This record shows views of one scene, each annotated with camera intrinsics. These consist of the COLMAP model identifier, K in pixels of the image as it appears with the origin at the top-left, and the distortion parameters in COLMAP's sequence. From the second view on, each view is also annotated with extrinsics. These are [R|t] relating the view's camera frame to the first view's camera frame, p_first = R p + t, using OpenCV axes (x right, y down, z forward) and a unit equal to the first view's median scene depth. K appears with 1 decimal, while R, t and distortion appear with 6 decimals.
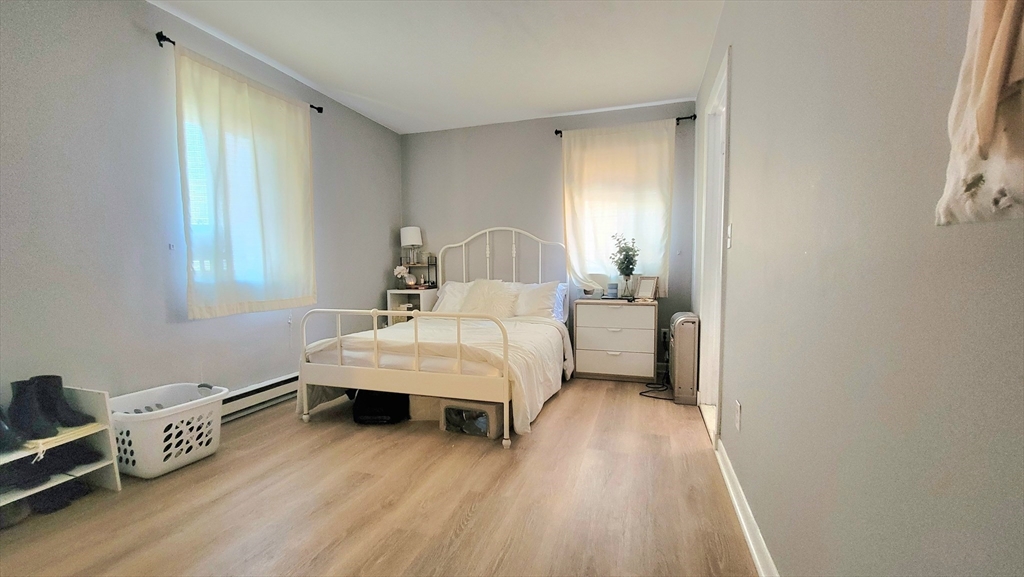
lens RADIAL K [[414.5, 0, 512.2], [0, 414.5, 294.3], [0, 0, 1]] dist [-0.000544, 0.000386]
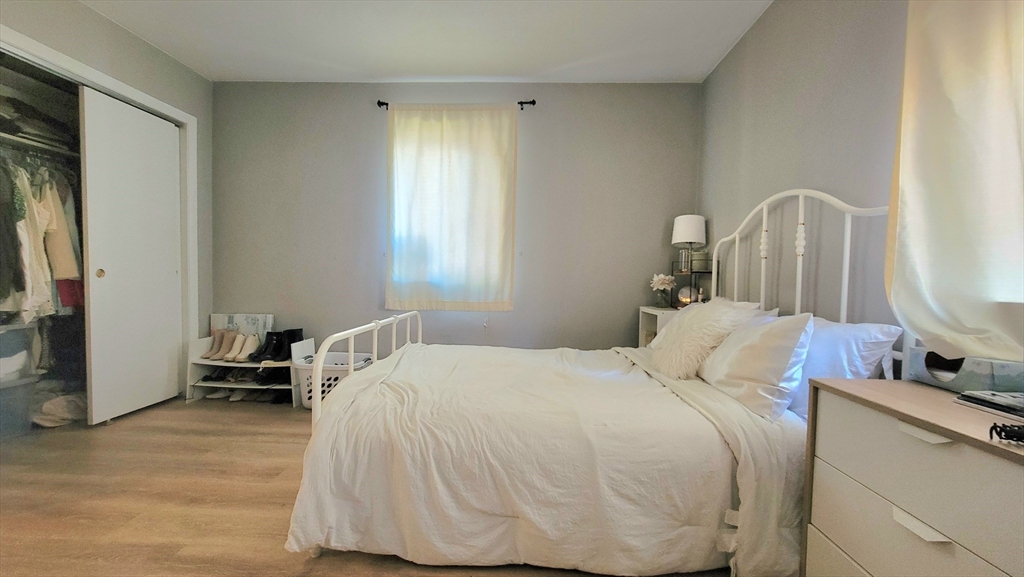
lens RADIAL K [[414.5, 0, 512.2], [0, 414.5, 294.3], [0, 0, 1]] dist [-0.000544, 0.000386]
pose [[0.275527, 0.050304, -0.959976, 0.543152], [-0.085037, 0.995990, 0.027784, -0.051621], [0.957525, 0.073978, 0.278700, 0.908390]]
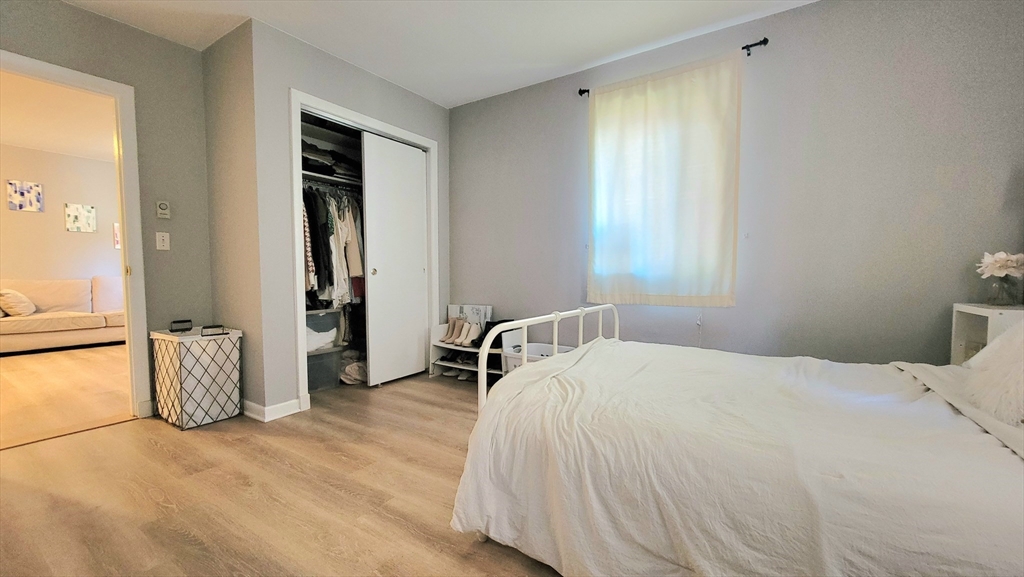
lens RADIAL K [[416.0, 0, 514.2], [0, 416.0, 294.7], [0, 0, 1]] dist [0.001078, 0.000148]
pose [[-0.260537, 0.058262, -0.963704, 0.476075], [-0.056630, 0.995537, 0.075496, -0.043523], [0.963802, 0.074244, -0.256075, 0.993784]]
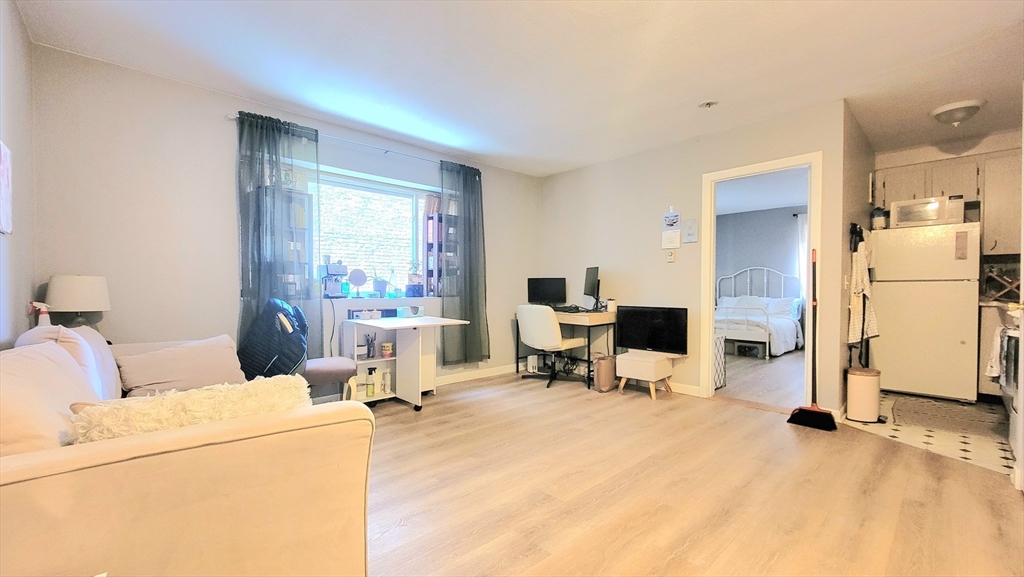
lens RADIAL K [[414.5, 0, 512.2], [0, 414.5, 294.3], [0, 0, 1]] dist [-0.000544, 0.000386]
pose [[0.876988, 0.012149, -0.480359, -0.147748], [-0.034519, 0.998690, -0.037763, 0.099686], [0.479271, 0.049700, 0.876259, -1.737974]]
